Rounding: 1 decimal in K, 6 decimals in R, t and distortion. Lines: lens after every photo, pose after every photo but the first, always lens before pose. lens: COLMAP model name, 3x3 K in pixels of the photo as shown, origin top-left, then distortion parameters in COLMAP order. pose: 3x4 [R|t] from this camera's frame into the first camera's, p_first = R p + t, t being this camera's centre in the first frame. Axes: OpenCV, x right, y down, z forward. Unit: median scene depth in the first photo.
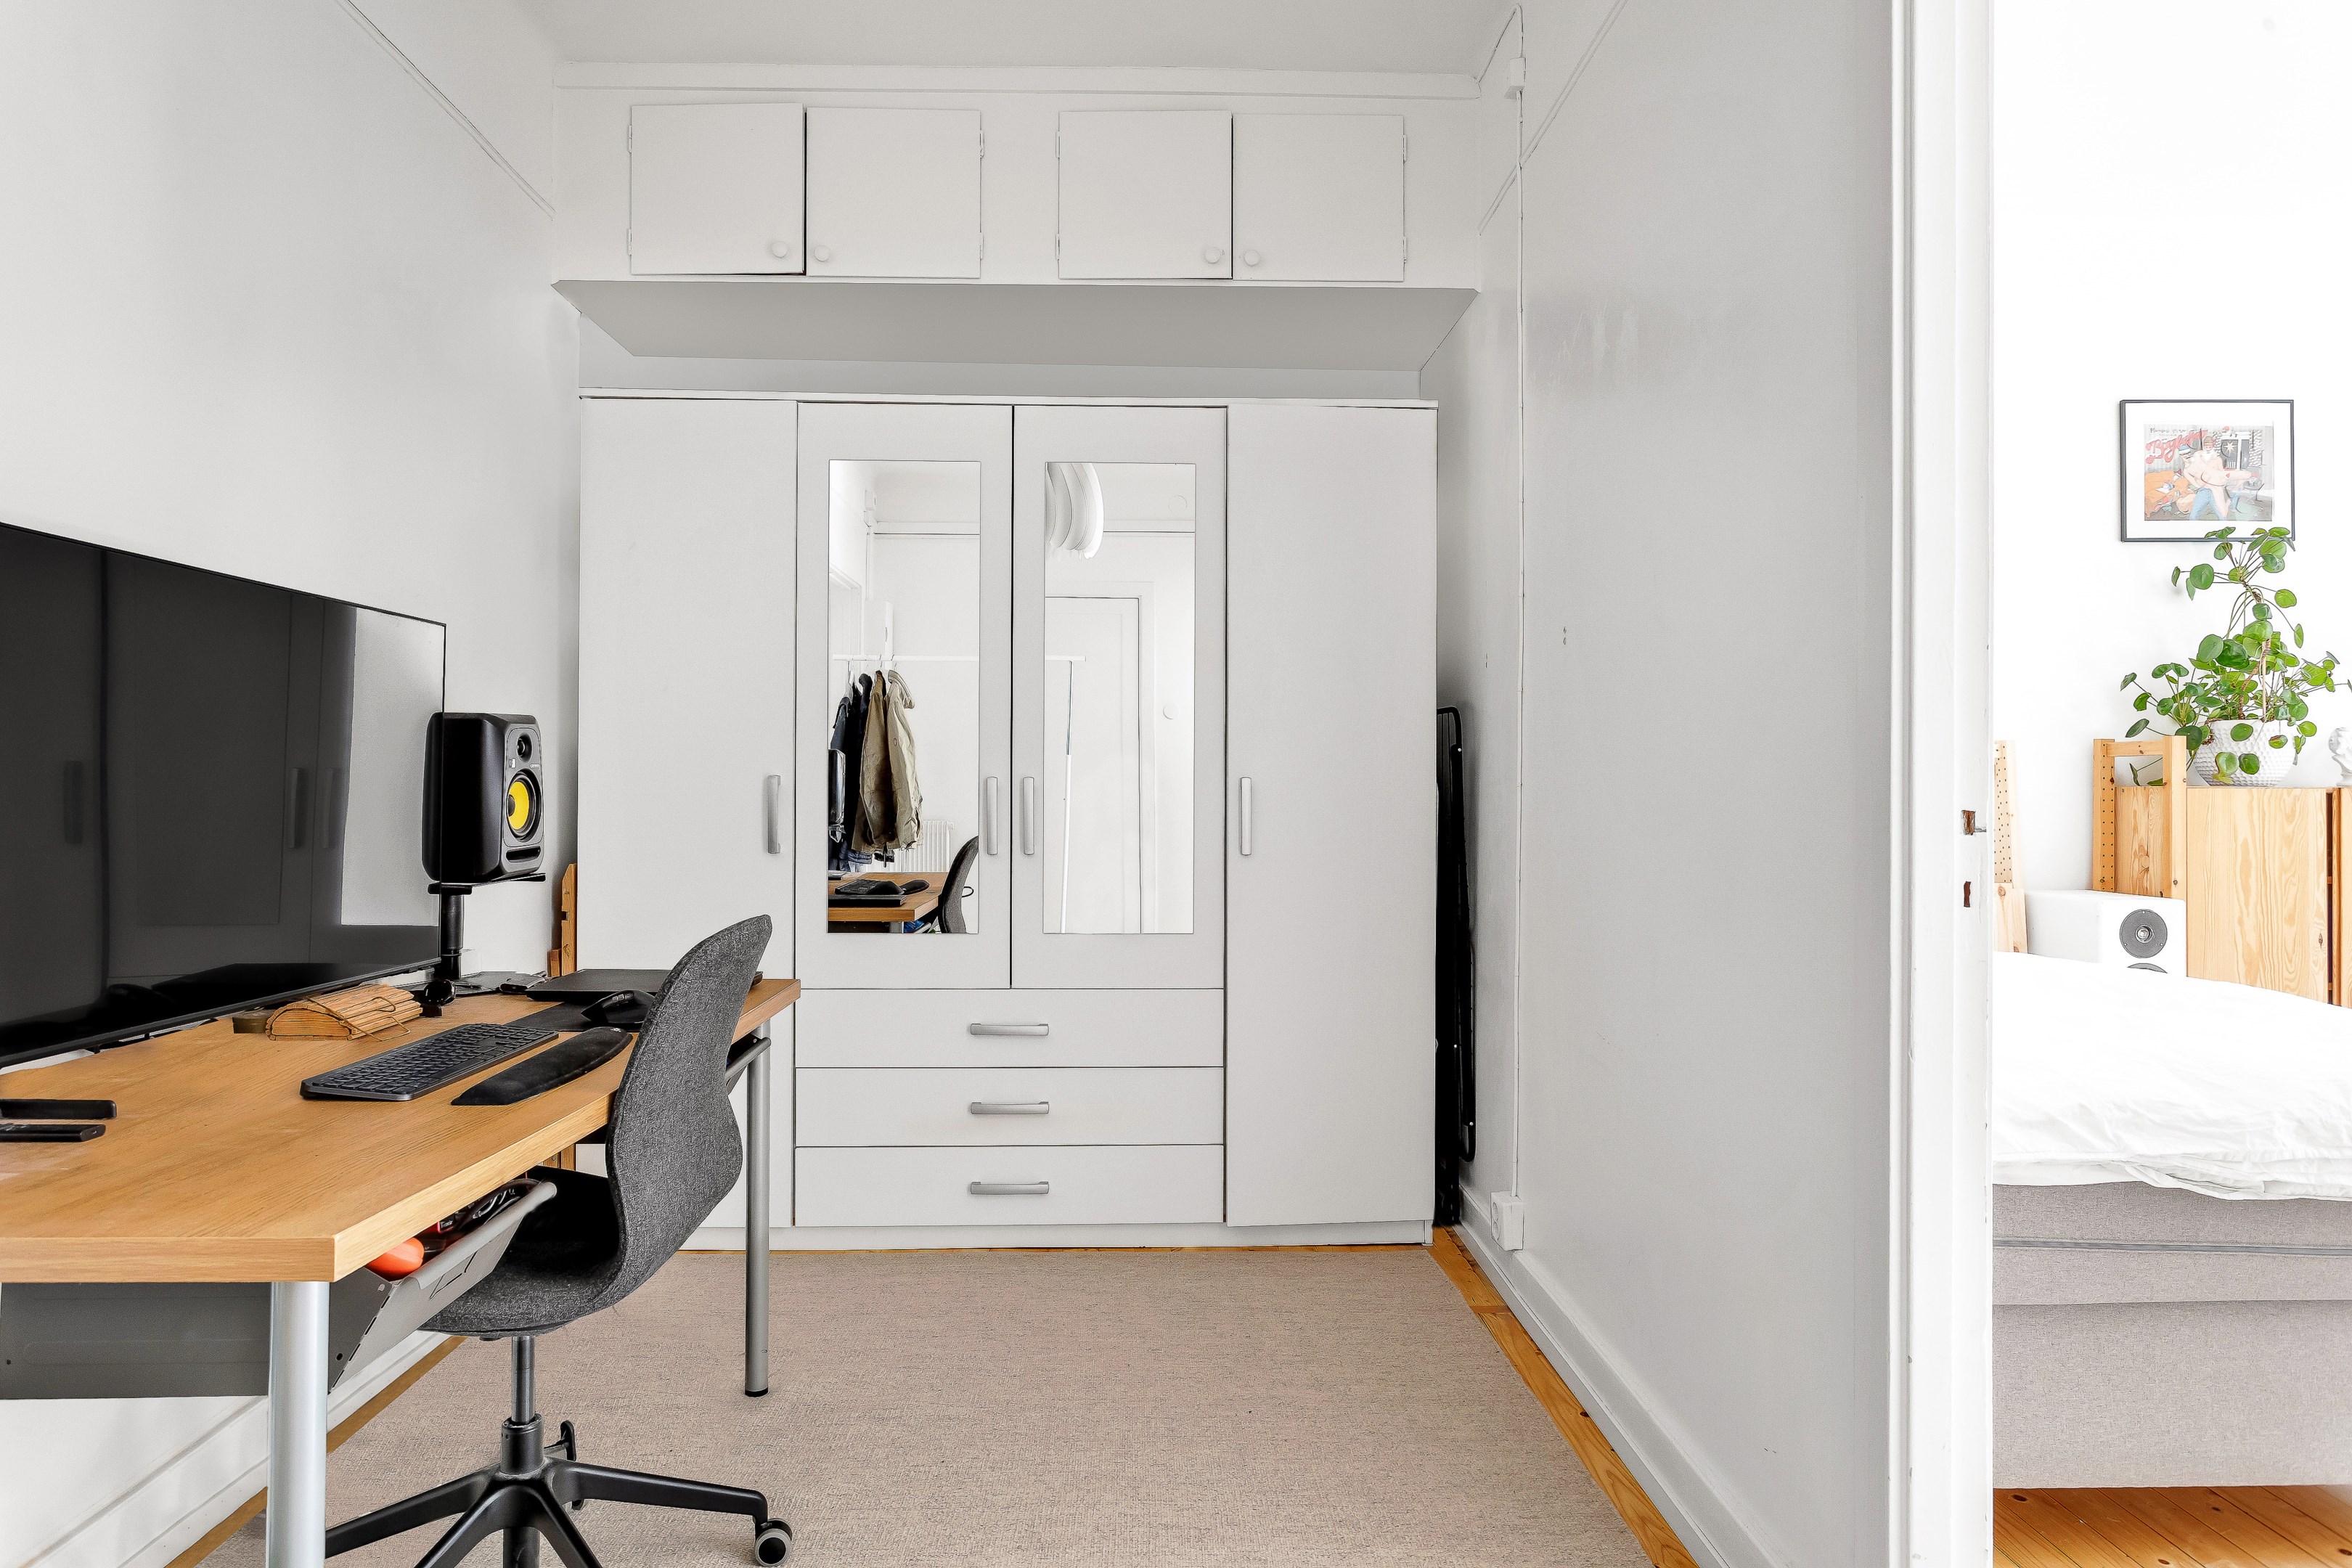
lens RADIAL K [[1401.9, 0, 1166.3], [0, 1401.9, 783.8], [0, 0, 1]] dist [-0.013495, 0.006003]
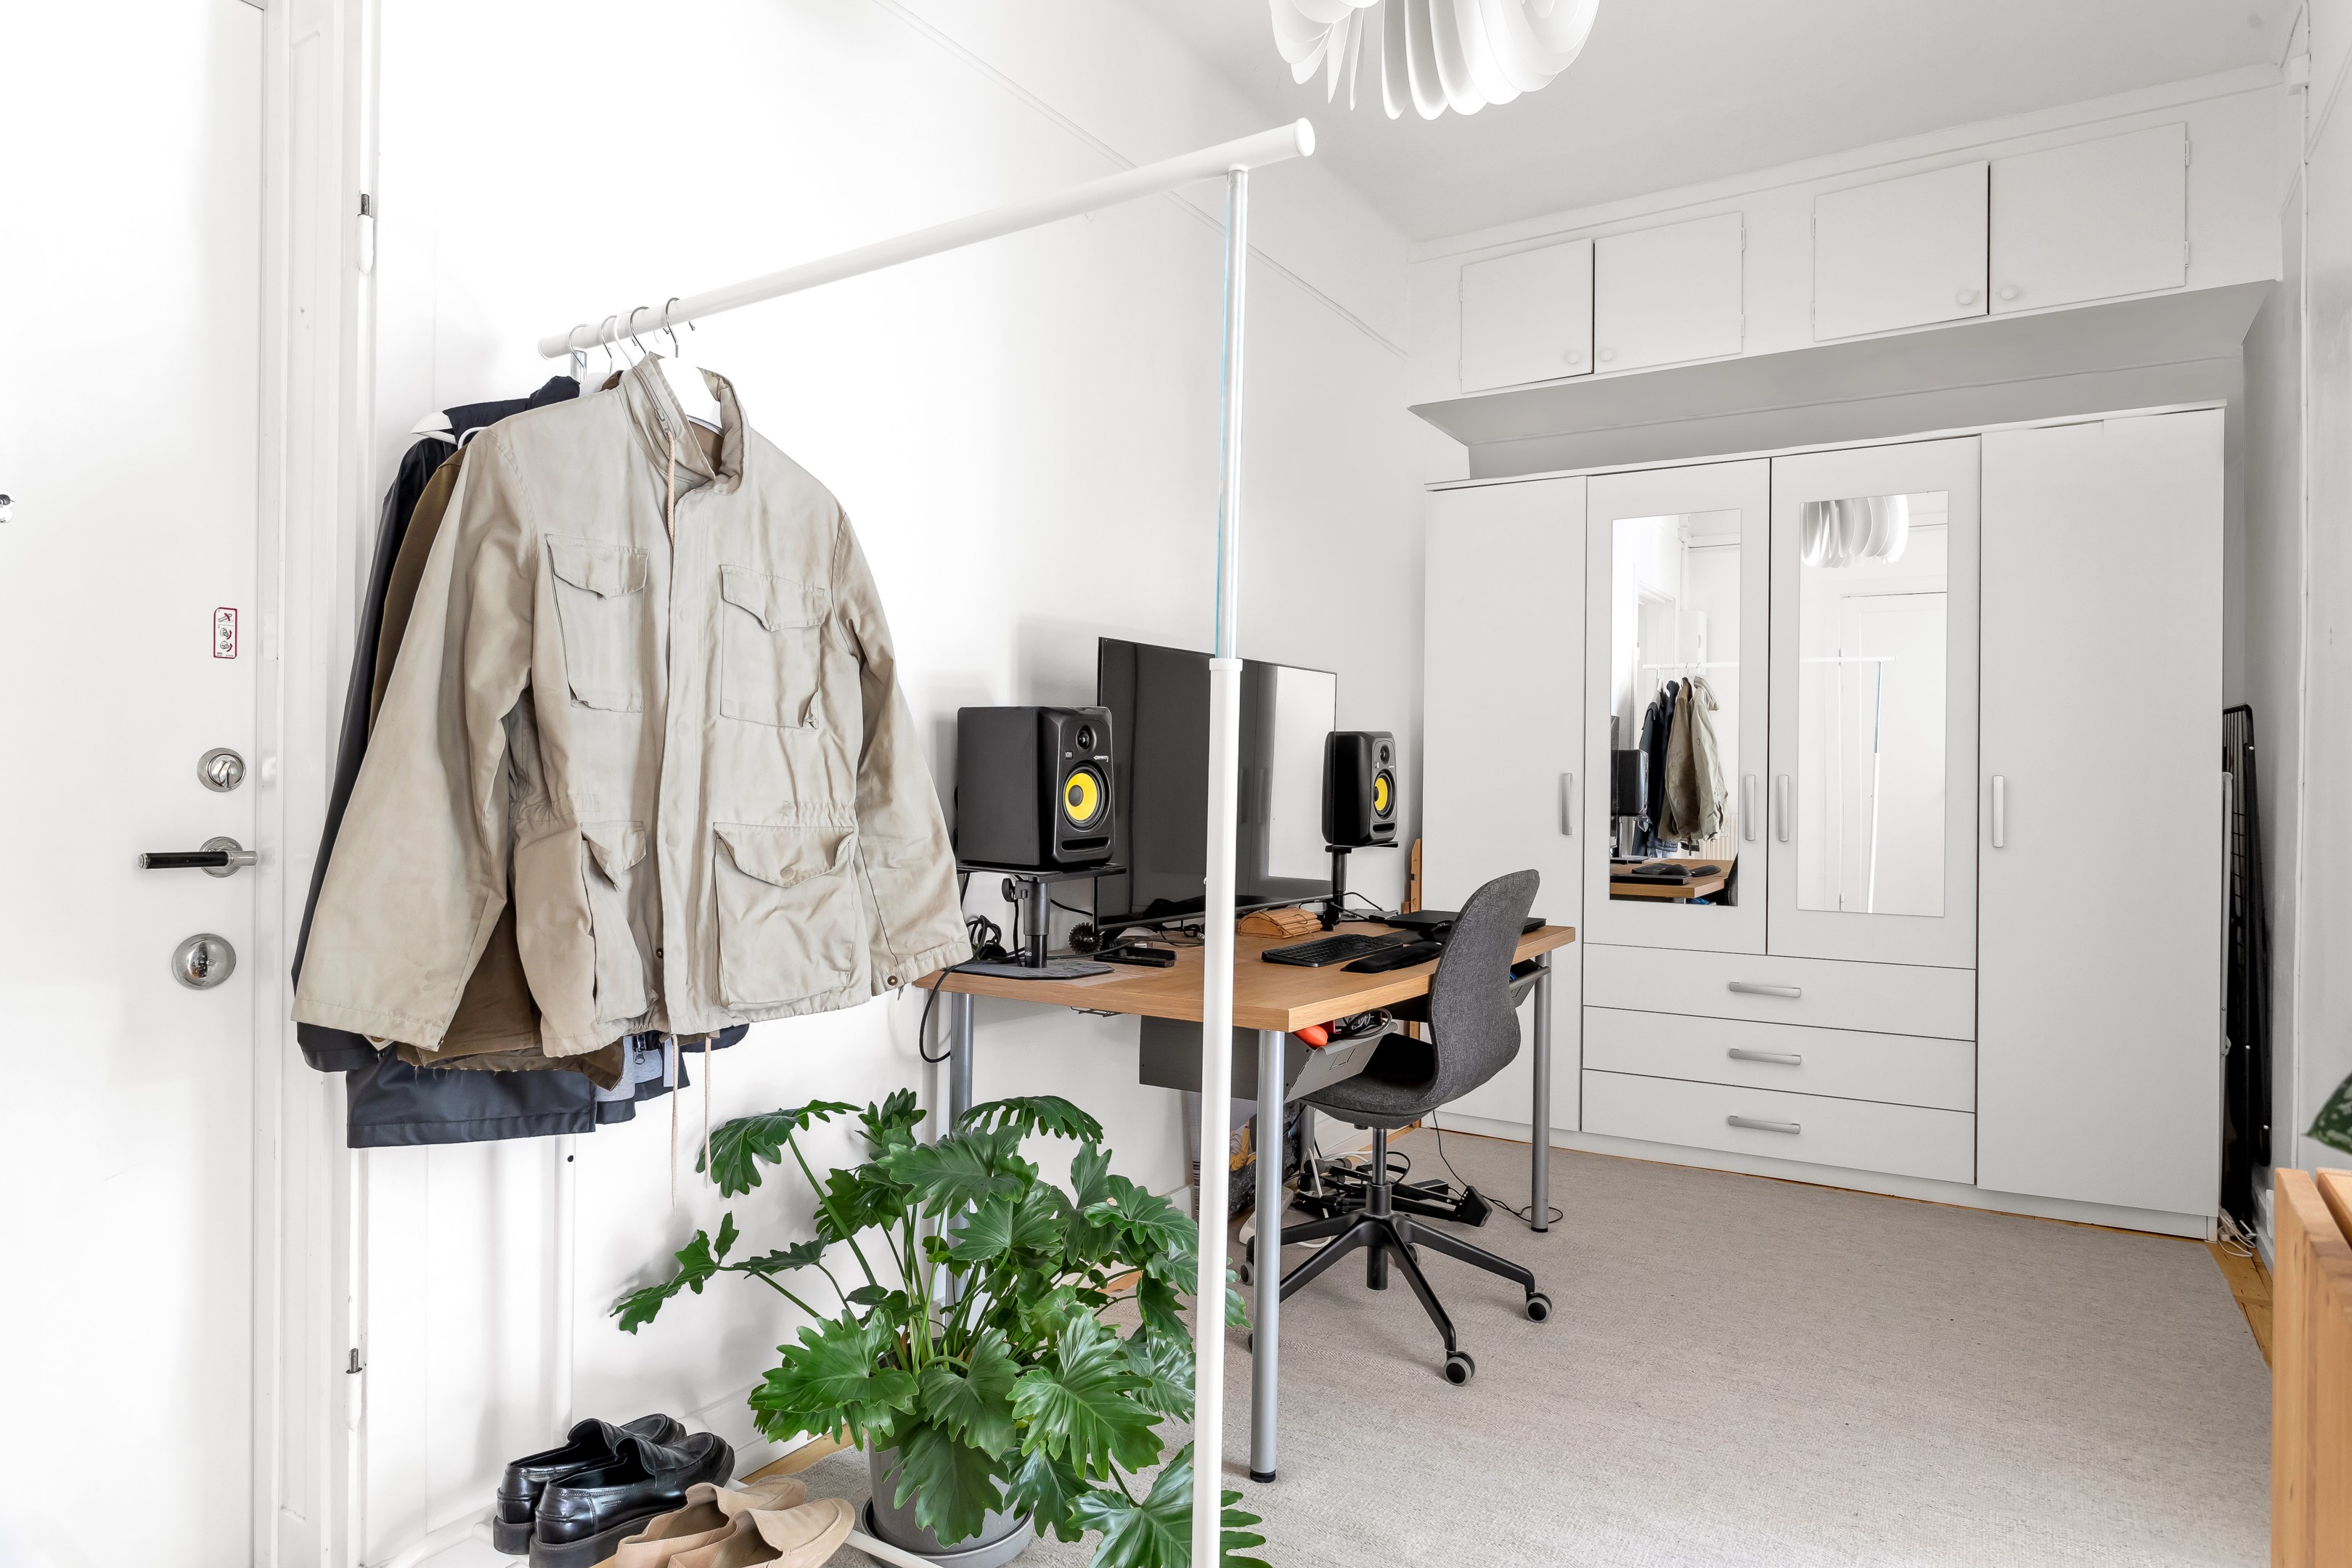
lens RADIAL K [[1401.9, 0, 1166.3], [0, 1401.9, 783.8], [0, 0, 1]] dist [-0.013495, 0.006003]
pose [[0.830111, 0.005559, -0.557570, 0.132324], [-0.003464, 0.999982, 0.004813, -0.001340], [0.557587, -0.002064, 0.830116, -0.269695]]
